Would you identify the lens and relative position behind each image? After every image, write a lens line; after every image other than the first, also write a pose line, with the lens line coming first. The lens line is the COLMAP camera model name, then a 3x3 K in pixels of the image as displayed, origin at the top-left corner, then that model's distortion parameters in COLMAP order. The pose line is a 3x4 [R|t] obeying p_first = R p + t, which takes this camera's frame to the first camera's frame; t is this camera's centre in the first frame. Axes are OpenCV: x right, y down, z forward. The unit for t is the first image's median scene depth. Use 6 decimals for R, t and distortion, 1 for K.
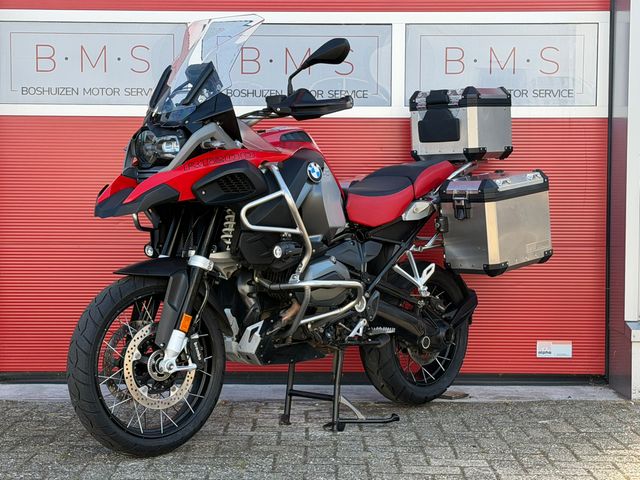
lens RADIAL K [[1315.0, 0, 320.0], [0, 1315.0, 240.0], [0, 0, 1]] dist [0.098148, 0.318095]
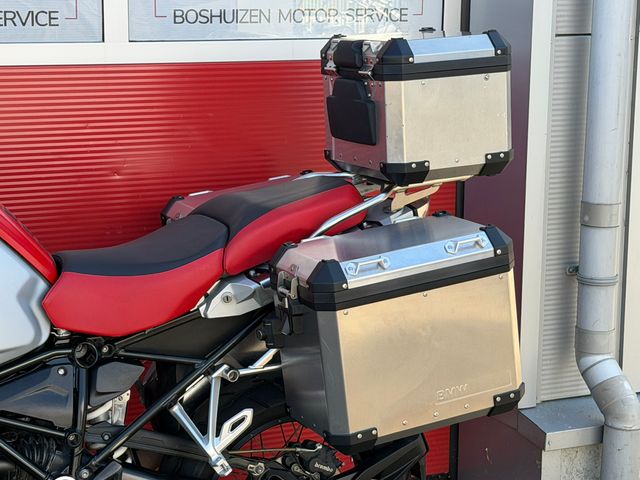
lens RADIAL K [[1440.9, 0, 320.0], [0, 1440.9, 240.0], [0, 0, 1]] dist [0.154462, -0.251409]
pose [[0.924884, 0.071160, -0.373531, 0.316457], [-0.016233, 0.988826, 0.148186, -0.129993], [0.379902, -0.130991, 0.915705, 0.516402]]
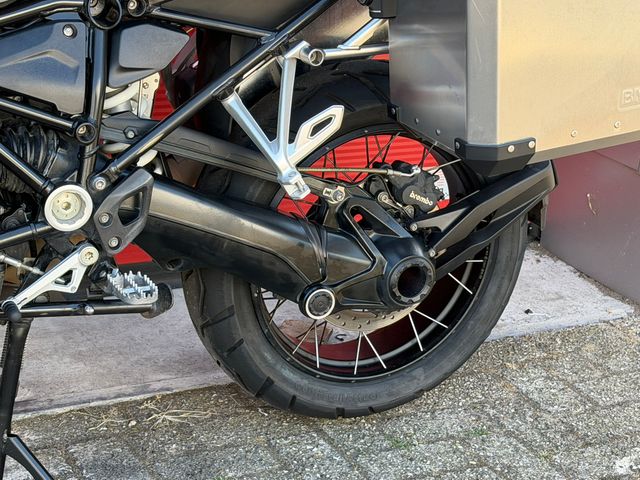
lens RADIAL K [[1440.9, 0, 320.0], [0, 1440.9, 240.0], [0, 0, 1]] dist [0.154462, -0.251409]
pose [[0.929010, 0.178201, -0.324322, 0.213730], [-0.076111, 0.949692, 0.303797, -0.064709], [0.362143, -0.257546, 0.895836, 0.652773]]
